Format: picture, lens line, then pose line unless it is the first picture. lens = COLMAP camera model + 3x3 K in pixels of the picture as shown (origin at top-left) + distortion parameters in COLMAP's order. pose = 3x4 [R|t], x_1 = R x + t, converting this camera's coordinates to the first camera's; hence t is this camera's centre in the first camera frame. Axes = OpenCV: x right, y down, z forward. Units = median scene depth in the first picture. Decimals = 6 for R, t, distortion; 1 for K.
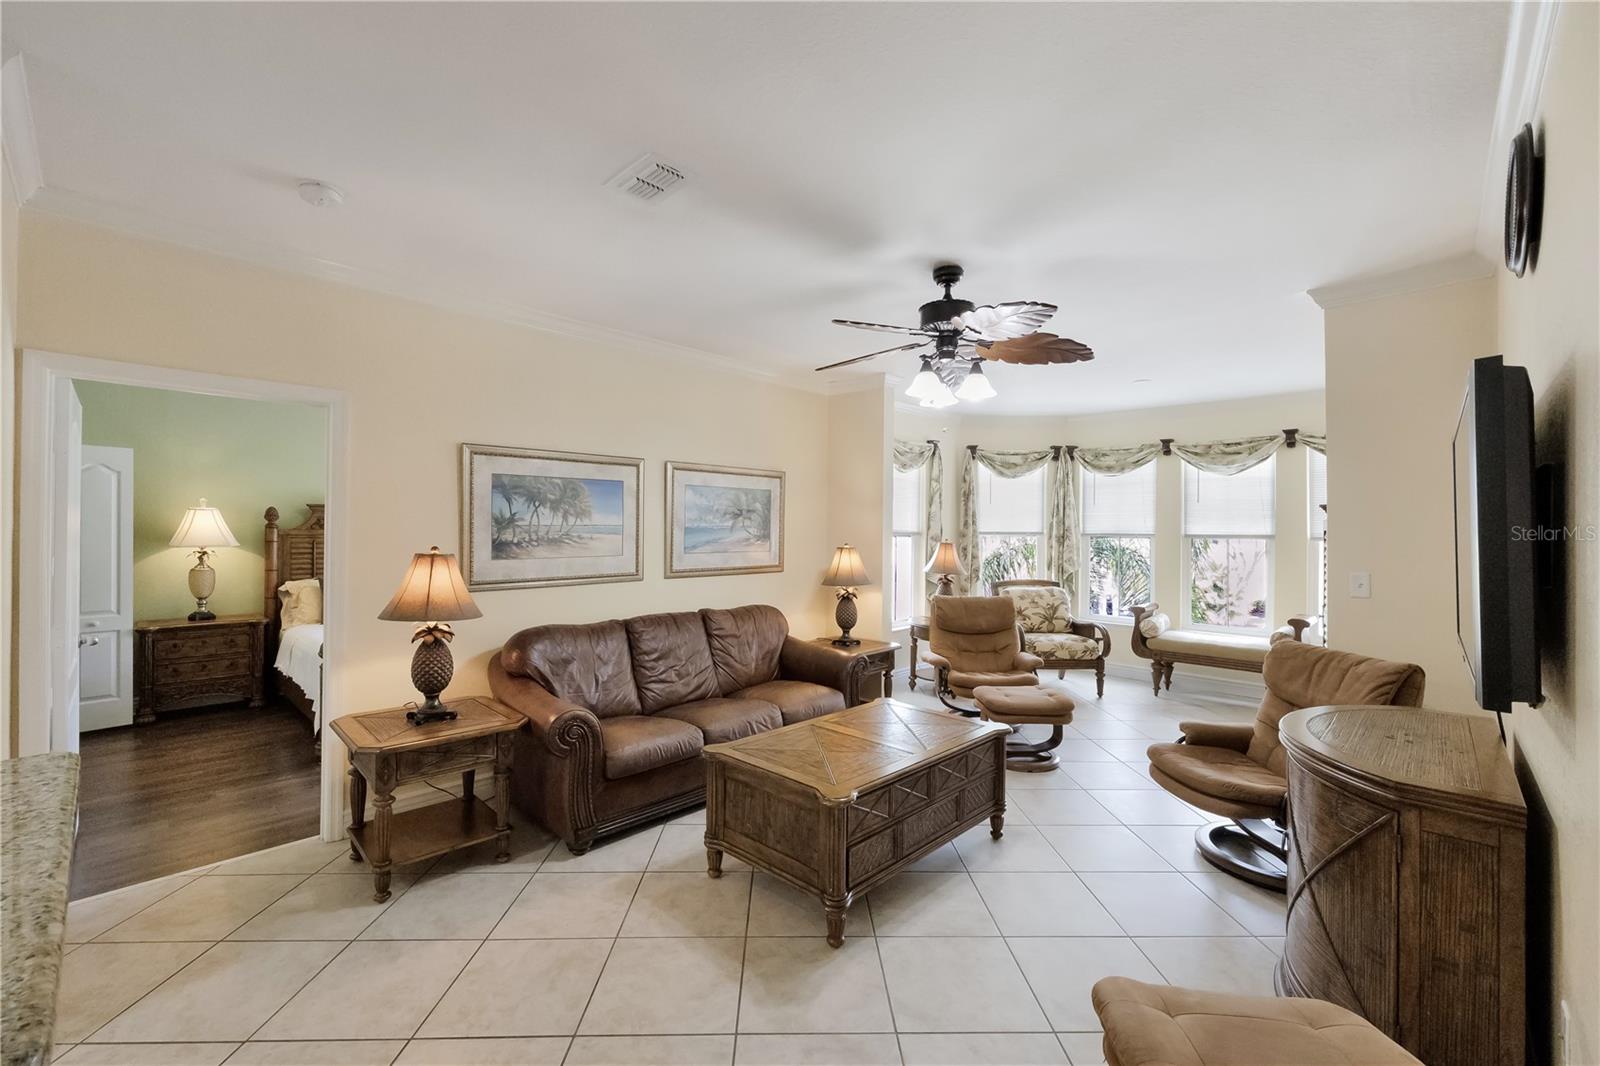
lens RADIAL K [[652.7, 0, 800.0], [0, 652.7, 533.0], [0, 0, 1]] dist [-0.003434, -0.000298]
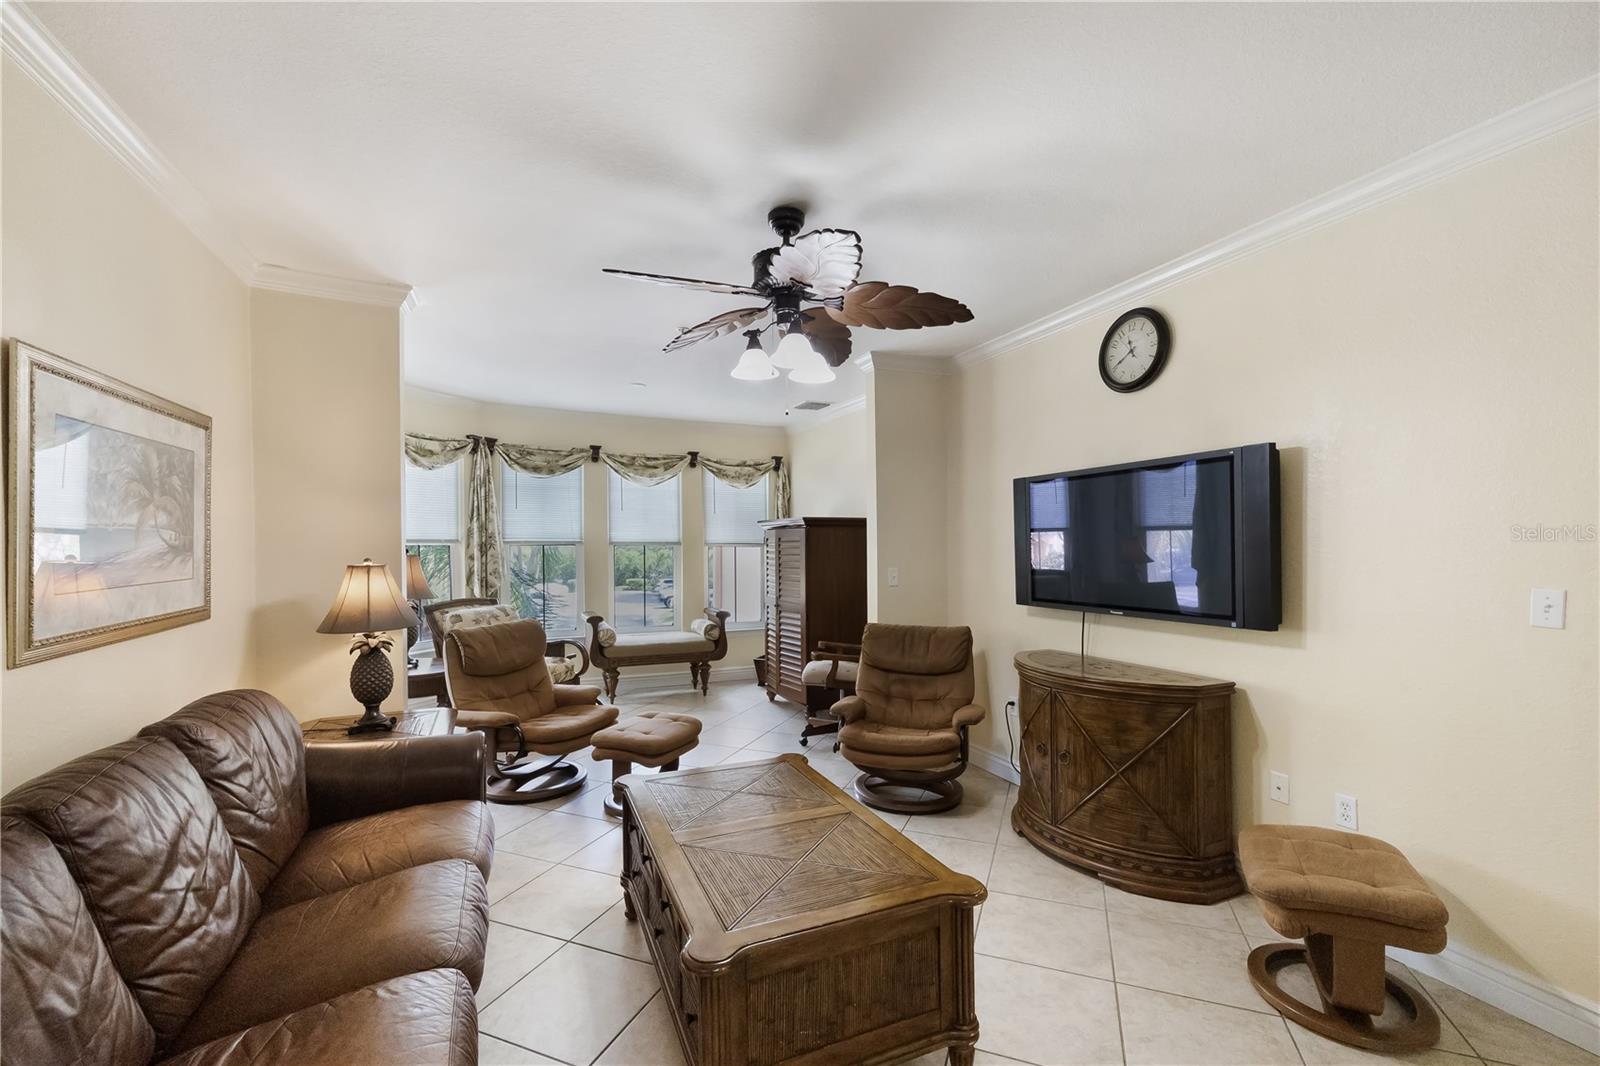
lens RADIAL K [[667.7, 0, 800.3], [0, 667.7, 555.0], [0, 0, 1]] dist [-0.001894, 0.000024]
pose [[0.383322, -0.021837, 0.923357, -0.291329], [0.002872, 0.999744, 0.022451, 0.000630], [-0.923610, -0.005954, 0.383286, 0.358520]]
